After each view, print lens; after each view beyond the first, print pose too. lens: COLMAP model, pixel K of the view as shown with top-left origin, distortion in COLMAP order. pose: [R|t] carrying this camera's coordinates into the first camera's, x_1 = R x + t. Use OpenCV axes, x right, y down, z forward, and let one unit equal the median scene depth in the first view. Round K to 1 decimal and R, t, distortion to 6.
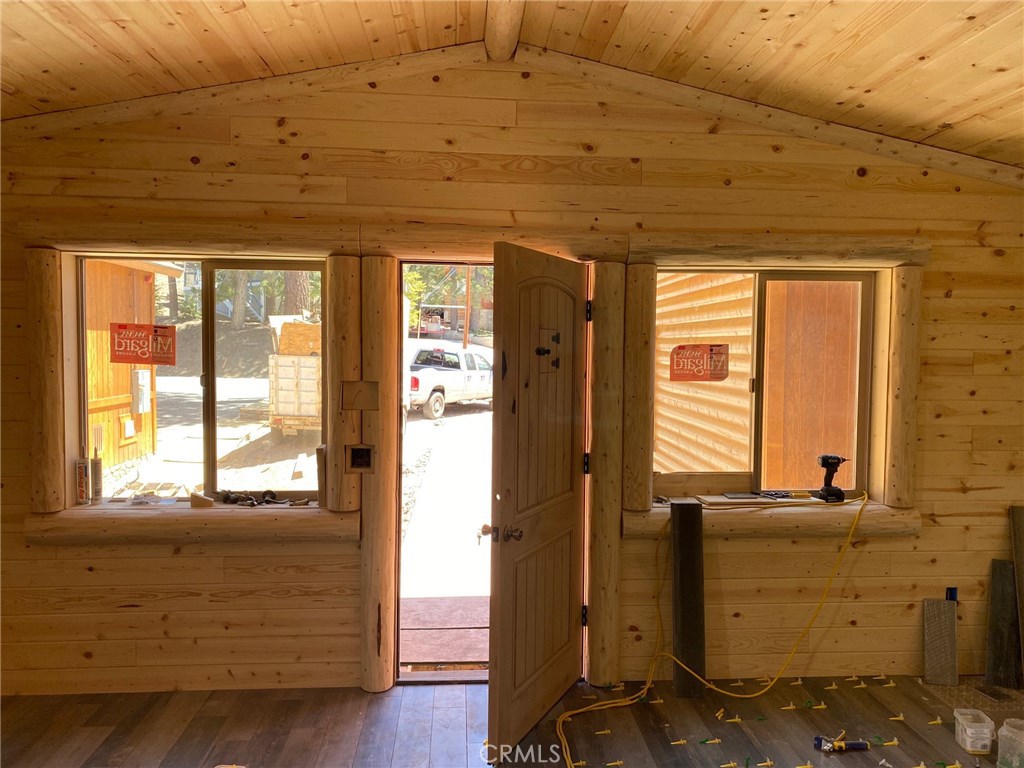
lens RADIAL K [[779.5, 0, 512.0], [0, 779.5, 384.0], [0, 0, 1]] dist [0.049250, -0.069414]
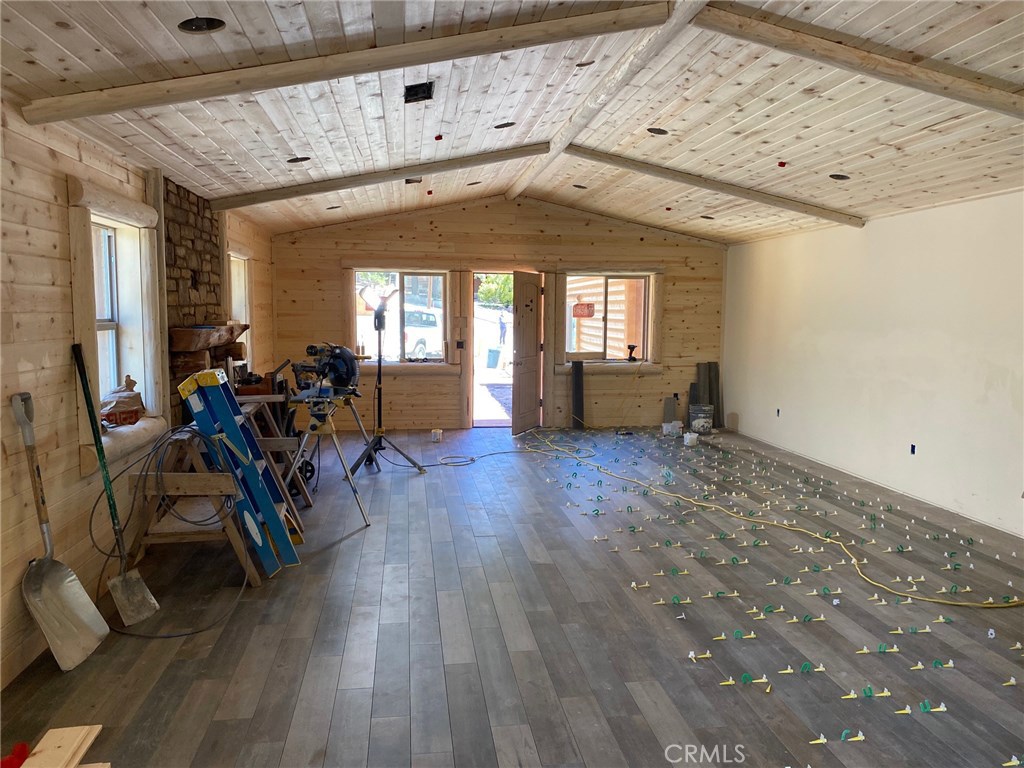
lens RADIAL K [[774.4, 0, 512.0], [0, 774.4, 384.0], [0, 0, 1]] dist [0.120970, -0.067120]
pose [[0.997438, -0.009672, 0.070885, -0.200049], [0.006427, 0.998927, 0.045862, 0.104583], [-0.071252, -0.045289, 0.996430, -1.692478]]
